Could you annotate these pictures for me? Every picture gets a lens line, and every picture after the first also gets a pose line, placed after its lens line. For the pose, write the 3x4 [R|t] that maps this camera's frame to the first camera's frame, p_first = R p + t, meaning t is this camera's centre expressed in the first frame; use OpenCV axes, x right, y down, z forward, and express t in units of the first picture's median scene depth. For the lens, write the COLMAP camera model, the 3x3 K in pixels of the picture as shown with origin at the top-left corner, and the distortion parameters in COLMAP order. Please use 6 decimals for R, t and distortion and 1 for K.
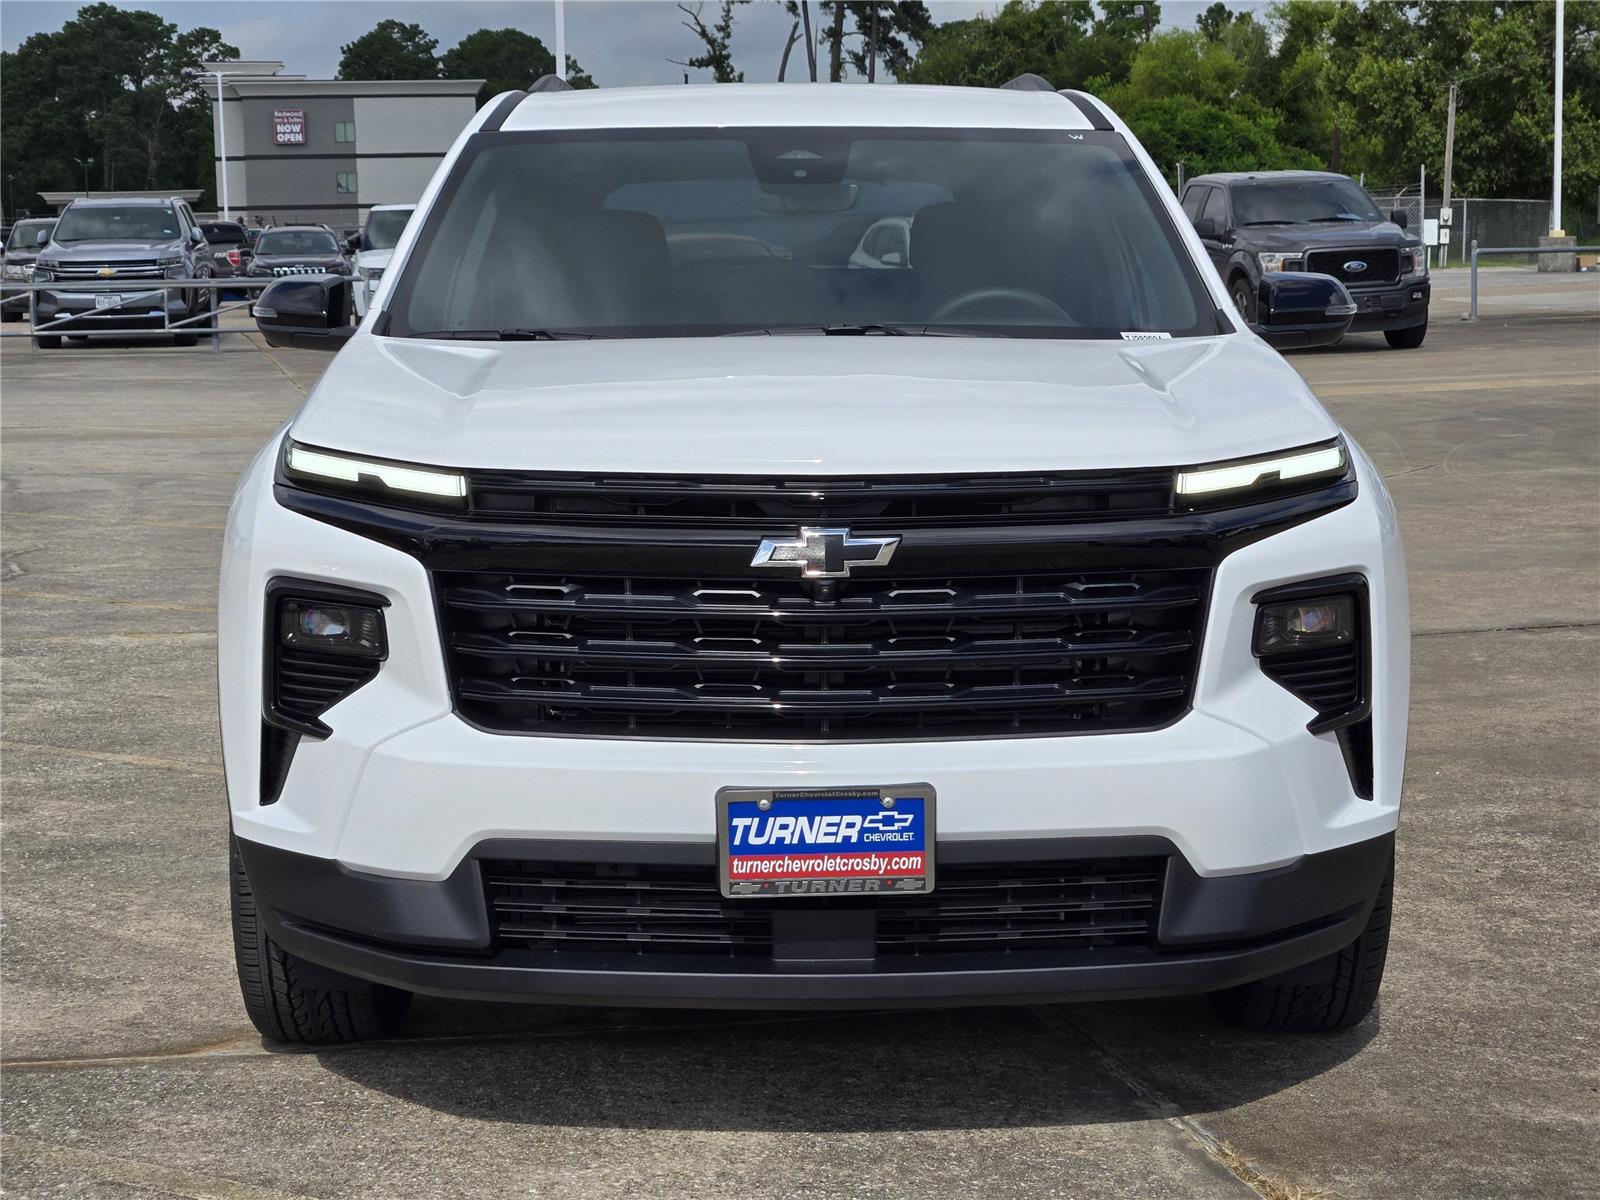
lens RADIAL K [[2912.6, 0, 800.0], [0, 2912.6, 600.0], [0, 0, 1]] dist [-0.117322, 0.872309]
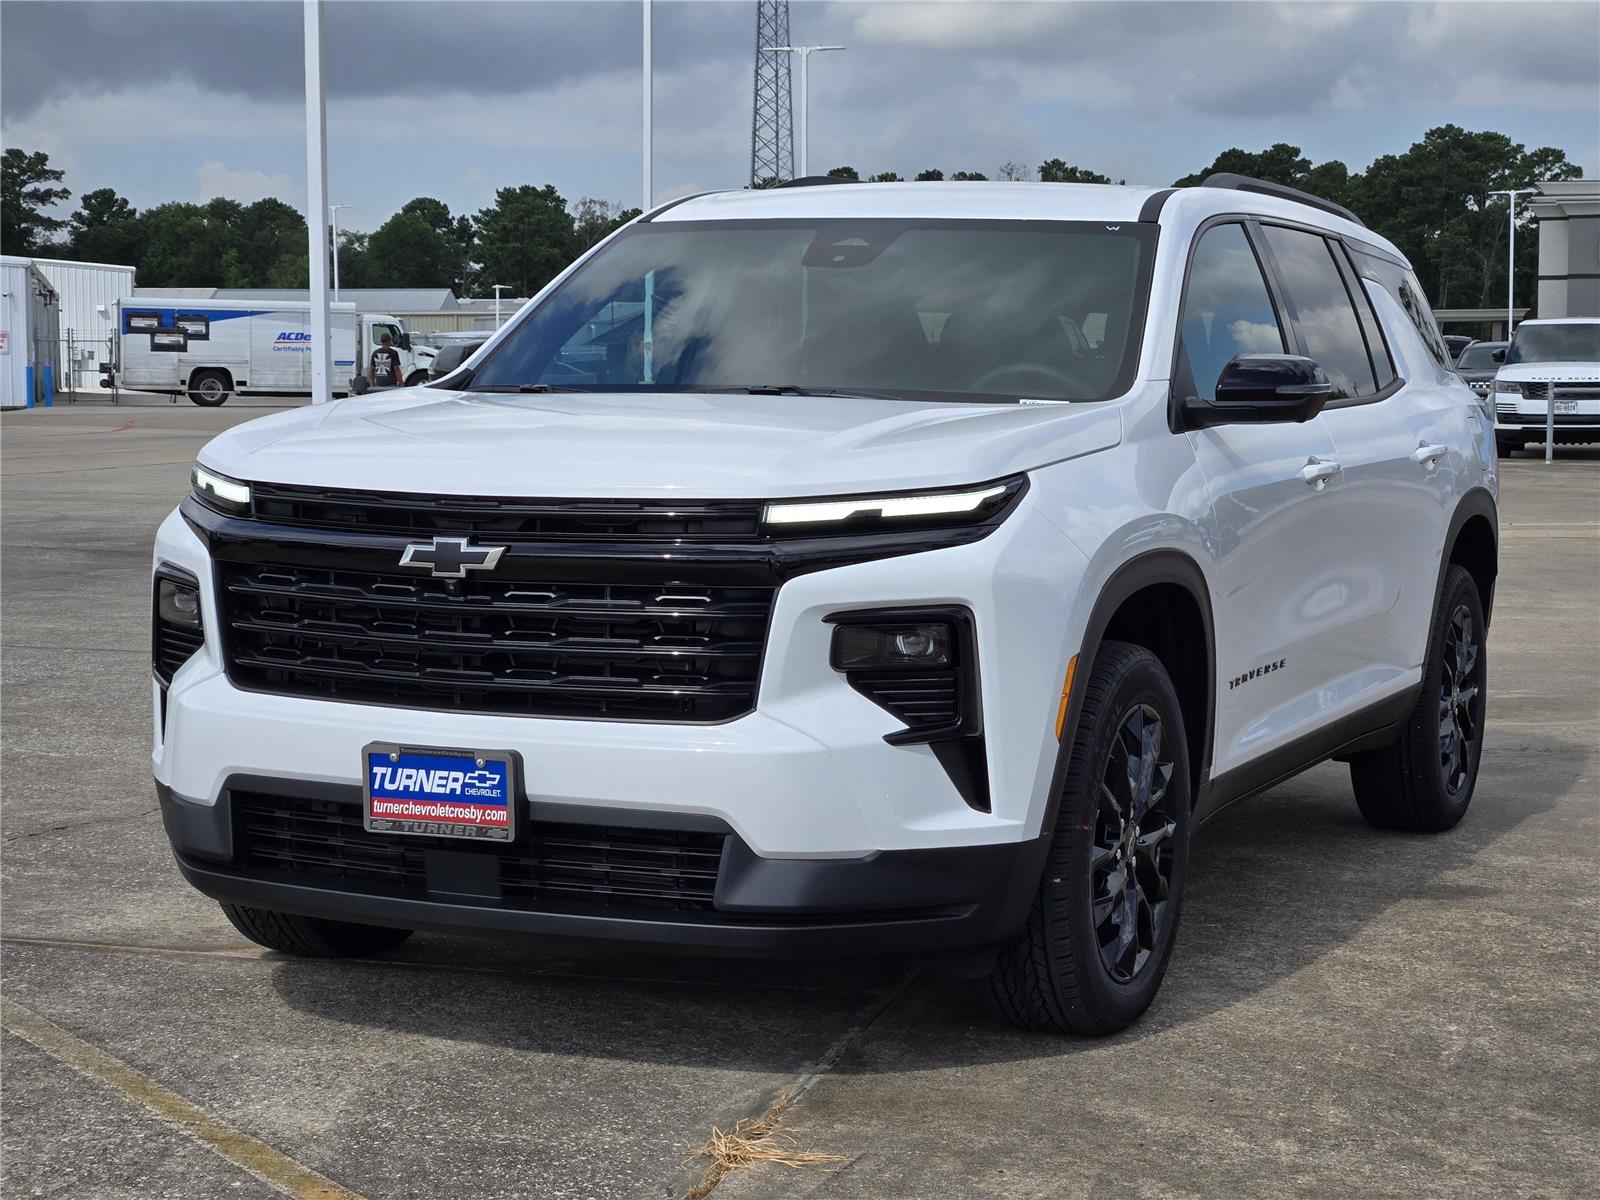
lens RADIAL K [[2835.2, 0, 794.8], [0, 2835.2, 506.7], [0, 0, 1]] dist [-0.051584, 0.226377]
pose [[0.923226, 0.041400, -0.382021, 0.597578], [-0.067954, 0.996100, -0.056276, 0.020135], [0.378202, 0.077915, 0.922438, -0.055290]]
